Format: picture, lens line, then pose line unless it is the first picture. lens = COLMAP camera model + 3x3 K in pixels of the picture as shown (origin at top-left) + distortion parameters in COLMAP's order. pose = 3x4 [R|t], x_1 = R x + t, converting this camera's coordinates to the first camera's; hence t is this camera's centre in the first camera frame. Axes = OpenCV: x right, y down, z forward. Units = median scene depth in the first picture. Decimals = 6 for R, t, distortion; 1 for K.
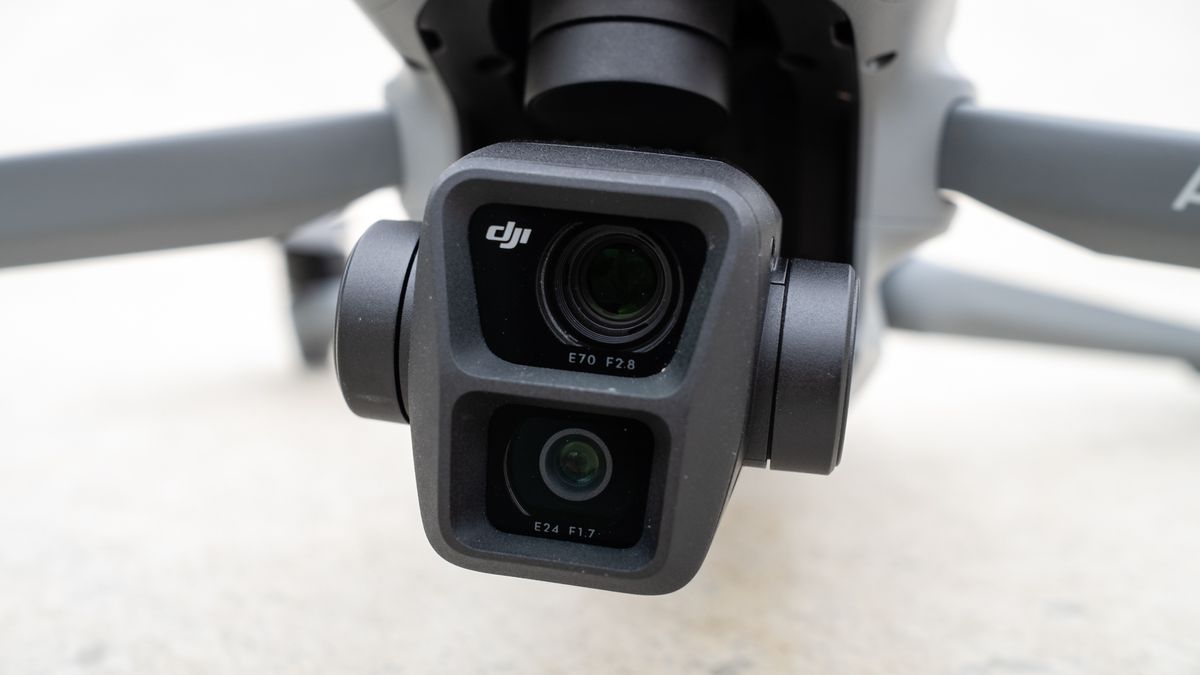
lens RADIAL K [[1308.0, 0, 600.0], [0, 1308.0, 272.7], [0, 0, 1]] dist [-0.033610, -0.012891]
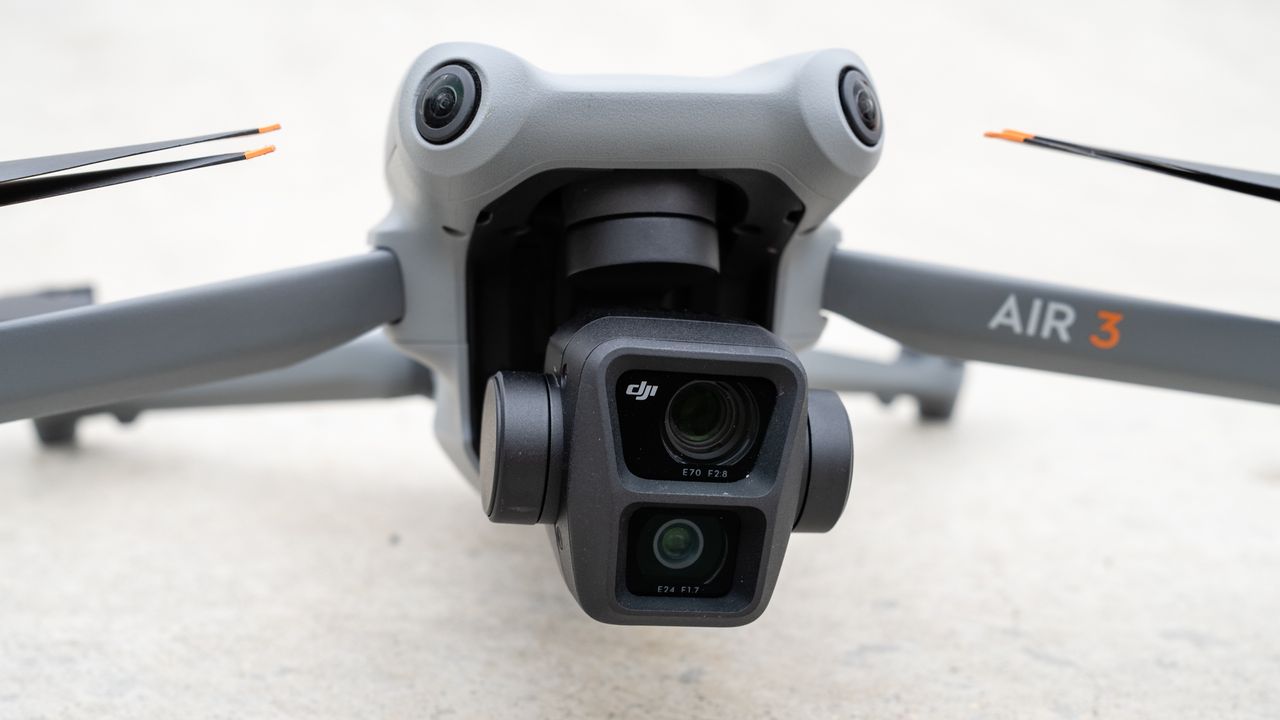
lens RADIAL K [[1433.0, 0, 640.0], [0, 1433.0, 360.0], [0, 0, 1]] dist [-0.068450, 0.189944]
pose [[0.934645, -0.052528, 0.351681, -0.620015], [0.029290, 0.997041, 0.071077, -0.173328], [-0.354374, -0.056131, 0.933418, -0.457950]]
